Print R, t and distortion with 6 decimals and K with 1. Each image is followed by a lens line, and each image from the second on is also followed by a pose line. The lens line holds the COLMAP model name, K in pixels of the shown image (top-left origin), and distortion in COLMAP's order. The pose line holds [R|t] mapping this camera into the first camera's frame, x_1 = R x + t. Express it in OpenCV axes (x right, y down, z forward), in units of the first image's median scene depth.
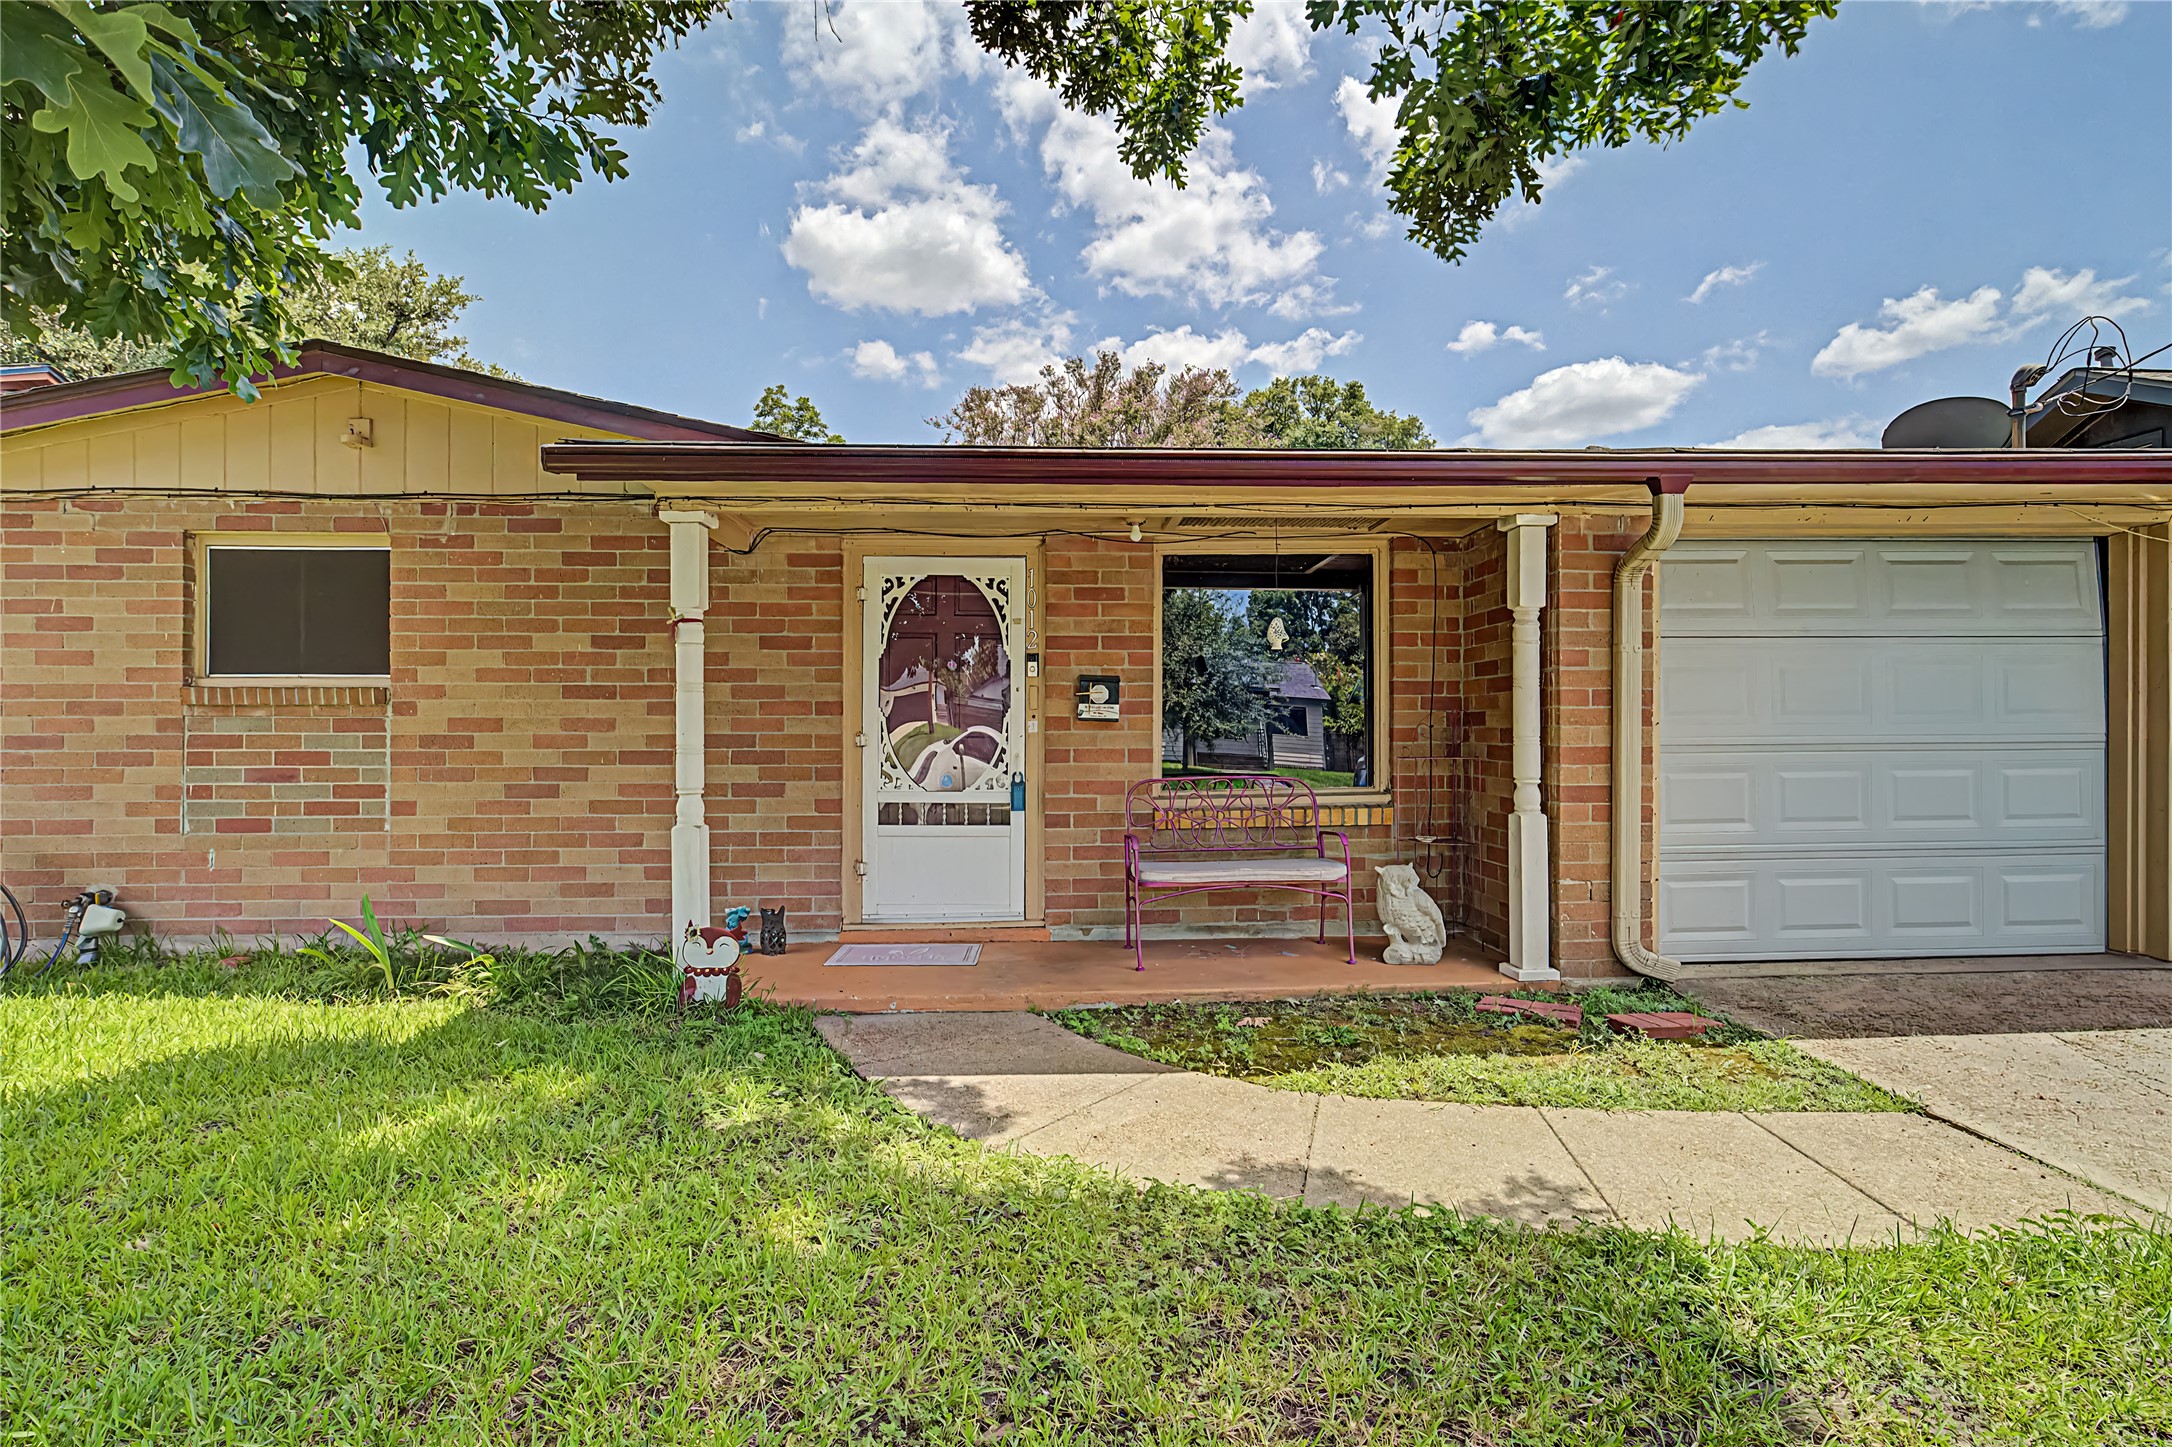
lens RADIAL K [[1001.0, 0, 1099.7], [0, 1001.0, 724.8], [0, 0, 1]] dist [0.001747, 0.001377]
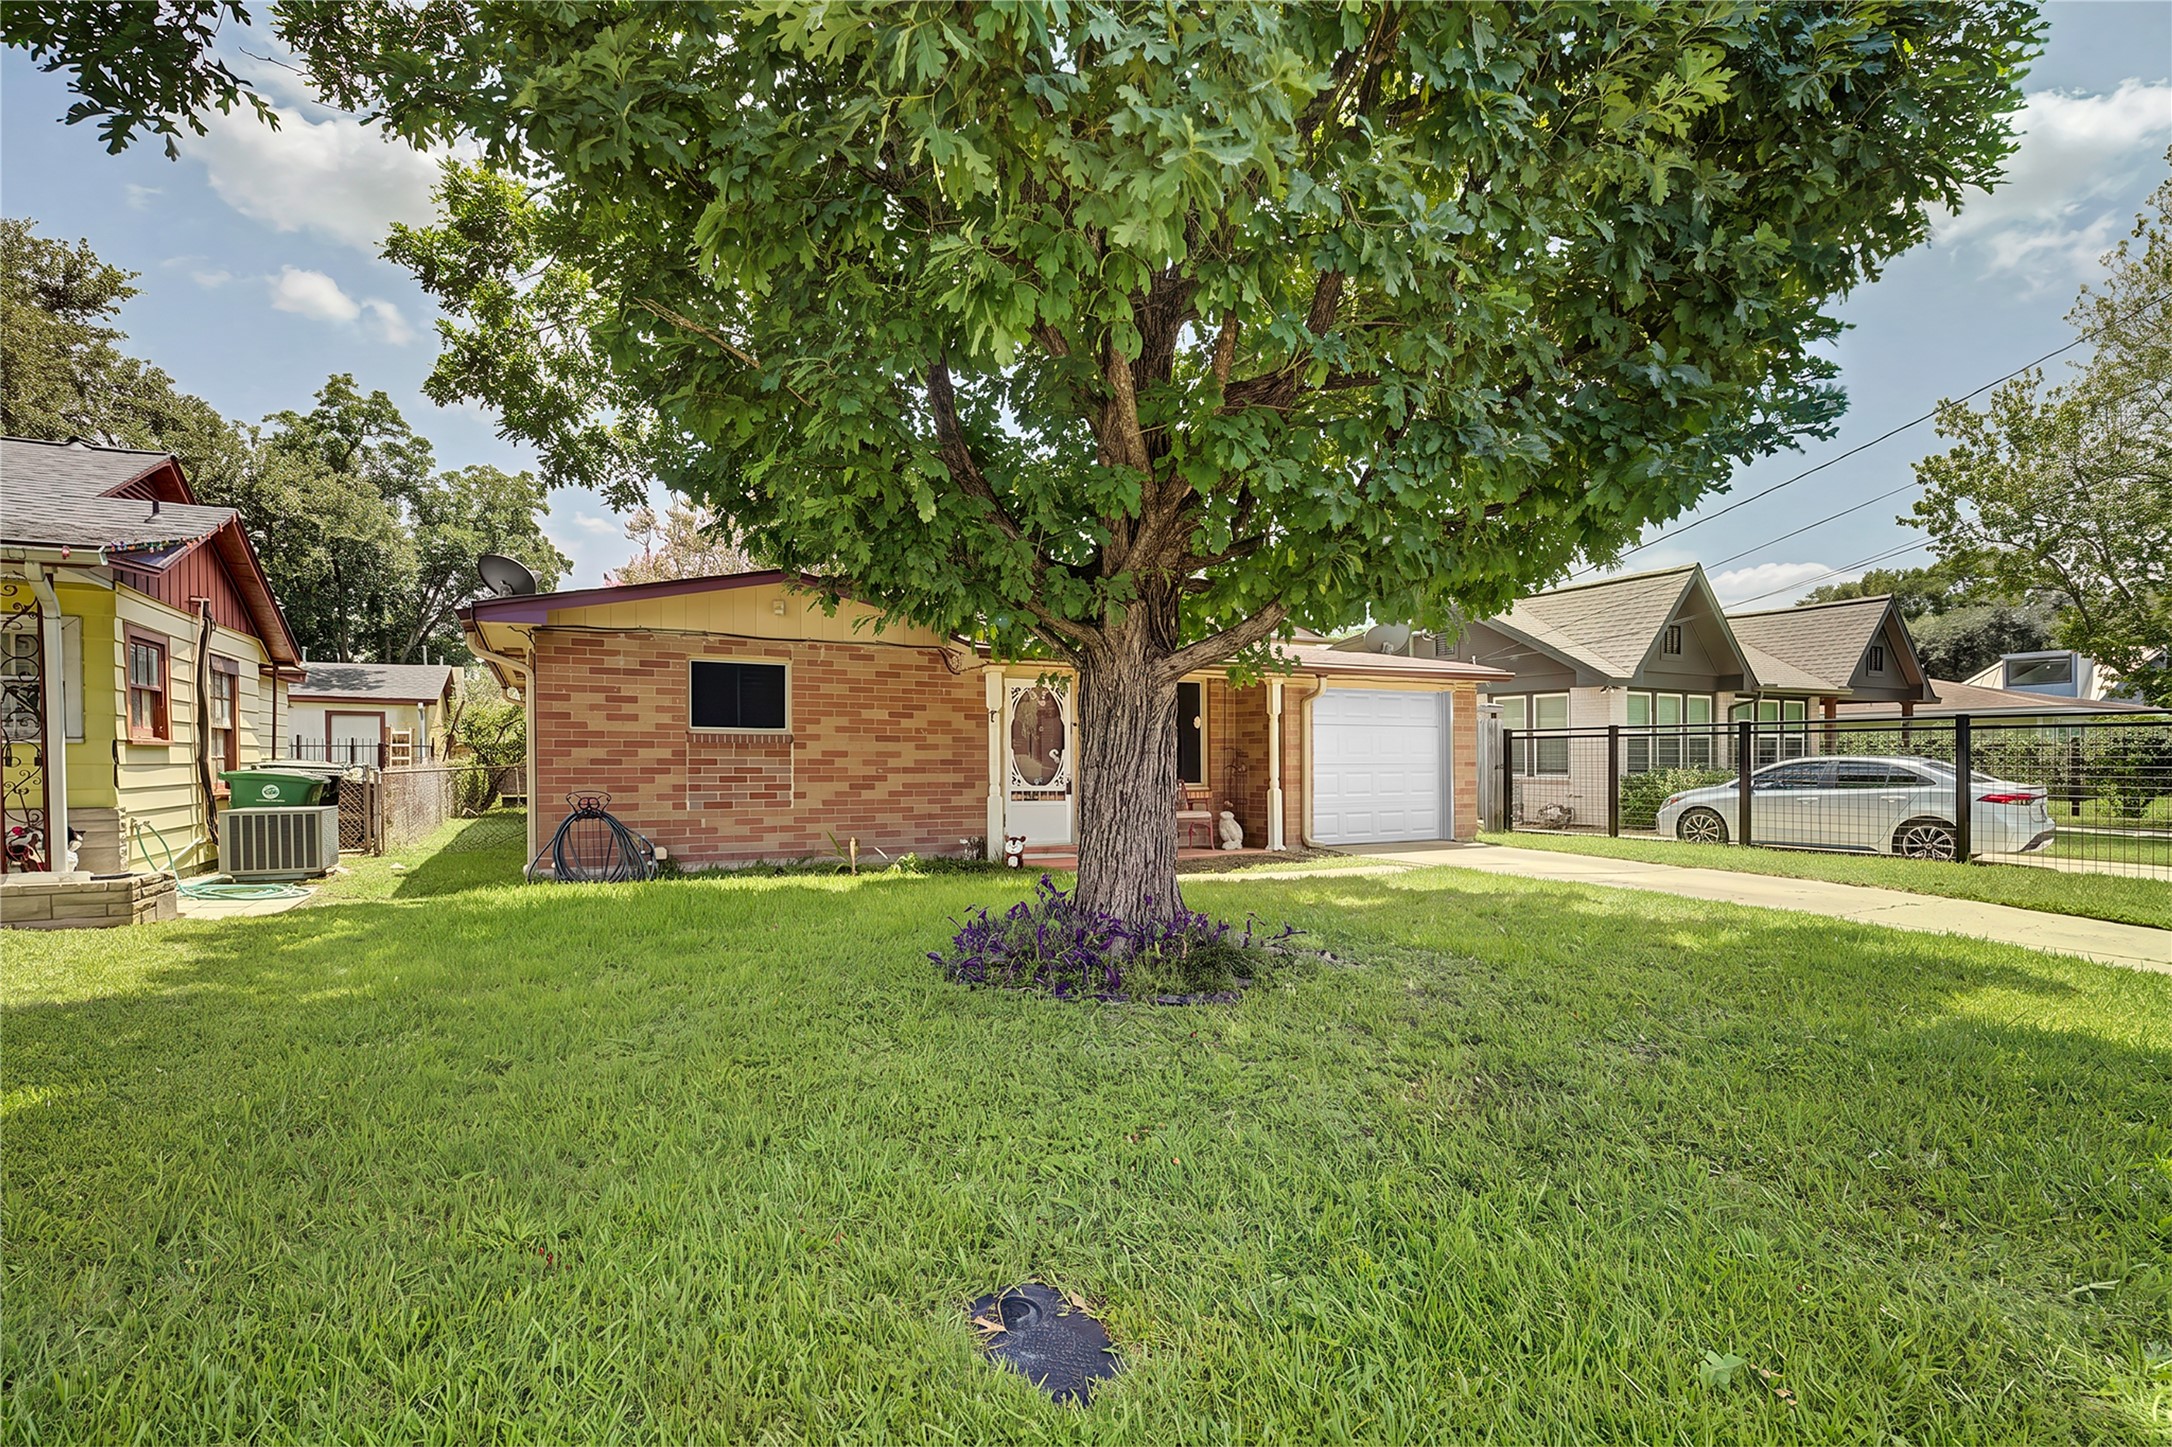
lens RADIAL K [[1001.0, 0, 1073.4], [0, 1001.0, 741.1], [0, 0, 1]] dist [0.001747, 0.001377]
pose [[0.905110, 0.012199, 0.425003, -1.050862], [-0.008802, 0.999912, -0.009955, -0.010292], [-0.425087, 0.005270, 0.905137, -1.052460]]
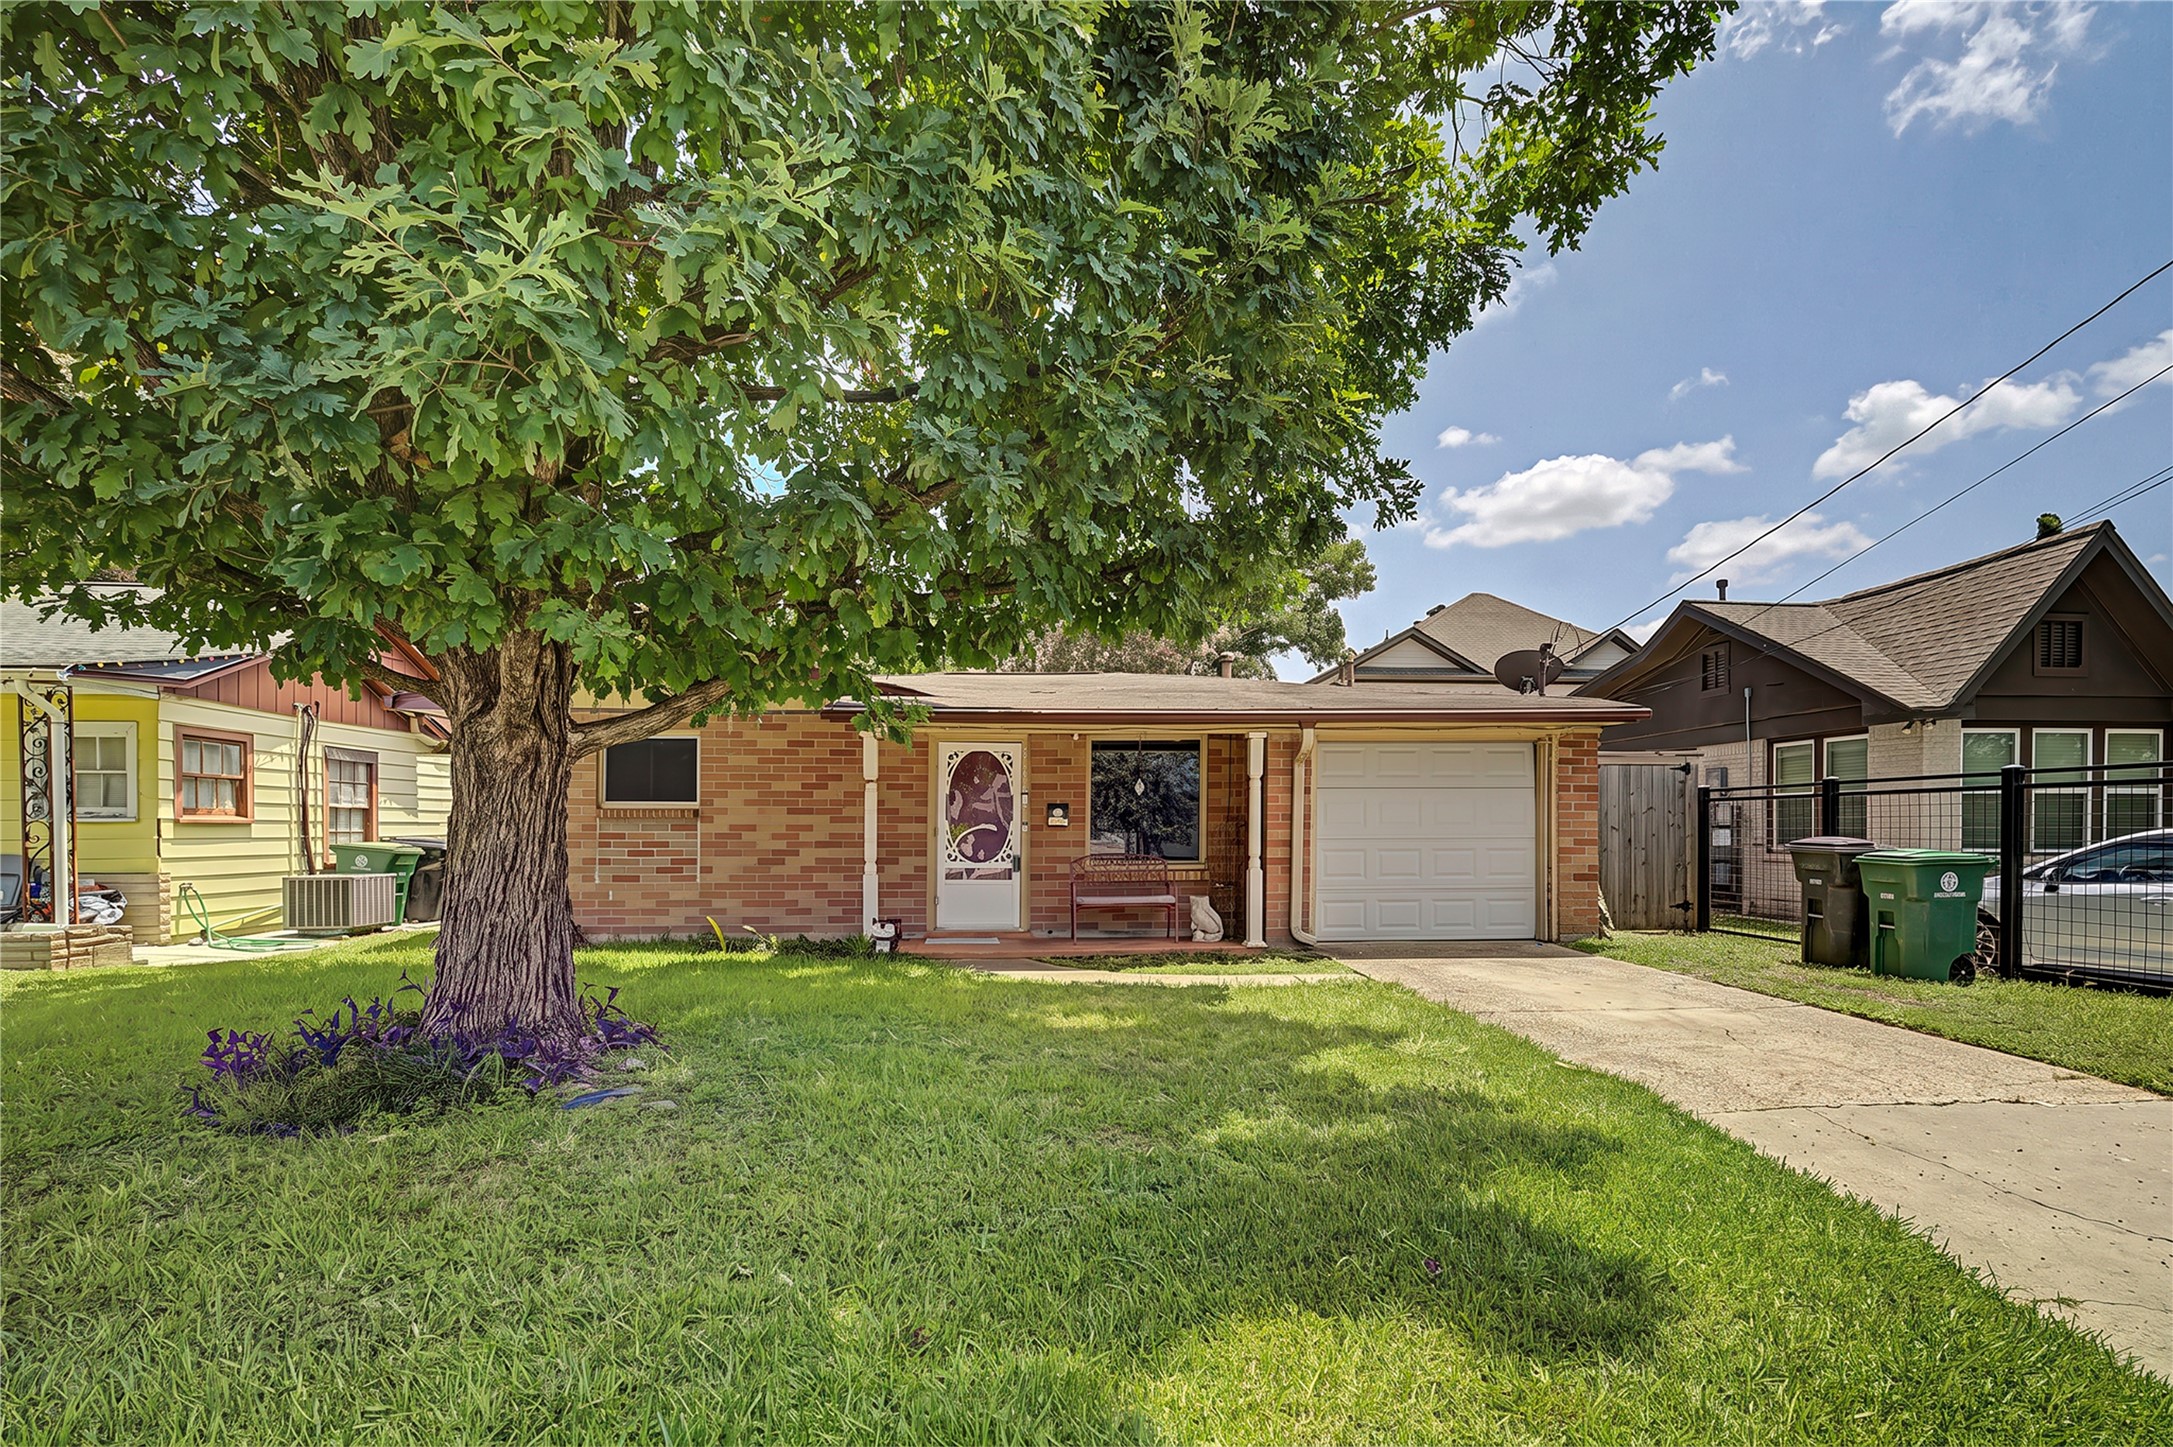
lens RADIAL K [[1024.8, 0, 1106.4], [0, 1024.8, 824.2], [0, 0, 1]] dist [0.002927, 0.000390]
pose [[0.999917, 0.002013, 0.012751, 0.069533], [-0.002097, 0.999976, 0.006589, -0.021837], [-0.012738, -0.006615, 0.999897, -1.032490]]
